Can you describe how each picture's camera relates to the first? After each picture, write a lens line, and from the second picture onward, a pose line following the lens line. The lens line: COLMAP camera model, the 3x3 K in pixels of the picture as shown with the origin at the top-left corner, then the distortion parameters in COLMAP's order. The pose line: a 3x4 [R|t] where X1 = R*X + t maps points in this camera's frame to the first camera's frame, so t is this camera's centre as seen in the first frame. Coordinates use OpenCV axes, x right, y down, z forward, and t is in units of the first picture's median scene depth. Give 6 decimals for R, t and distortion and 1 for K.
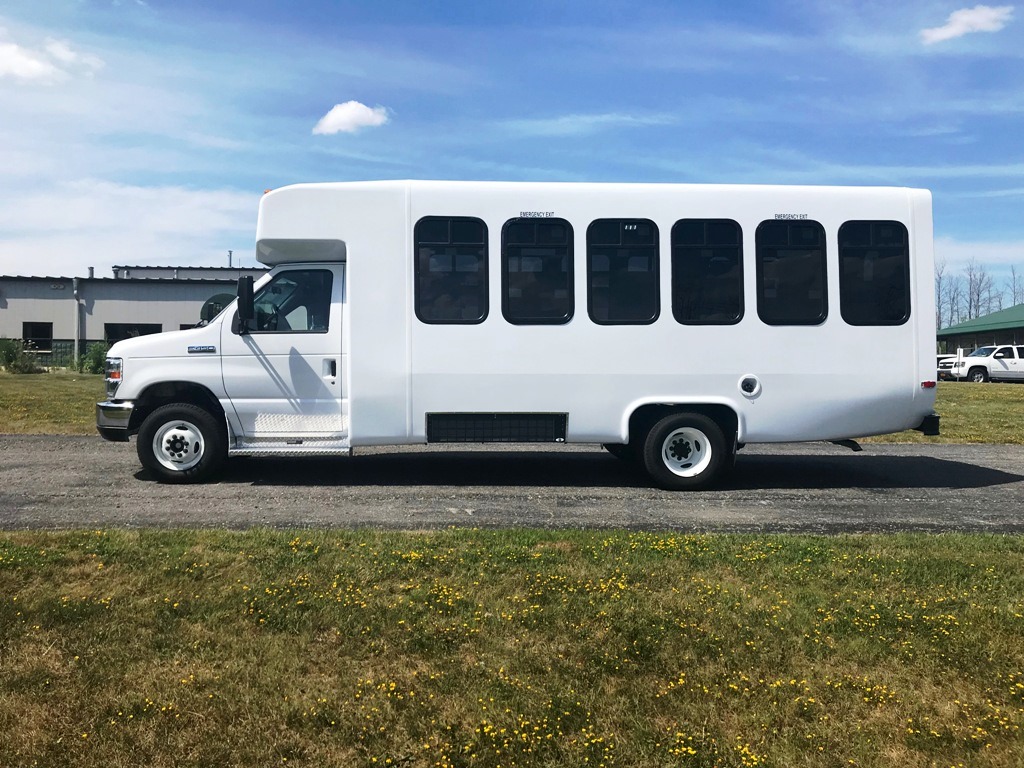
lens RADIAL K [[848.6, 0, 512.0], [0, 848.6, 384.0], [0, 0, 1]] dist [0.002819, -0.003700]
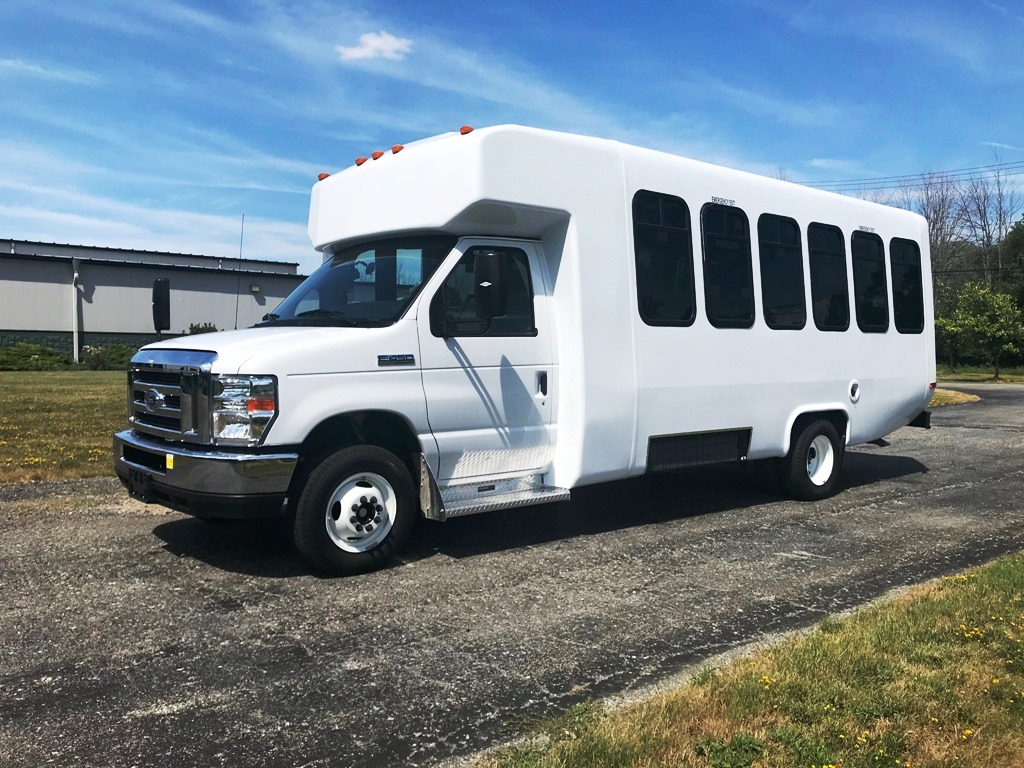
lens RADIAL K [[831.2, 0, 512.0], [0, 831.2, 384.0], [0, 0, 1]] dist [0.058225, -0.095916]
pose [[0.807498, -0.023882, 0.589387, -0.662721], [0.017354, 0.999709, 0.016733, -0.030980], [-0.589615, -0.003284, 0.807678, 0.435229]]
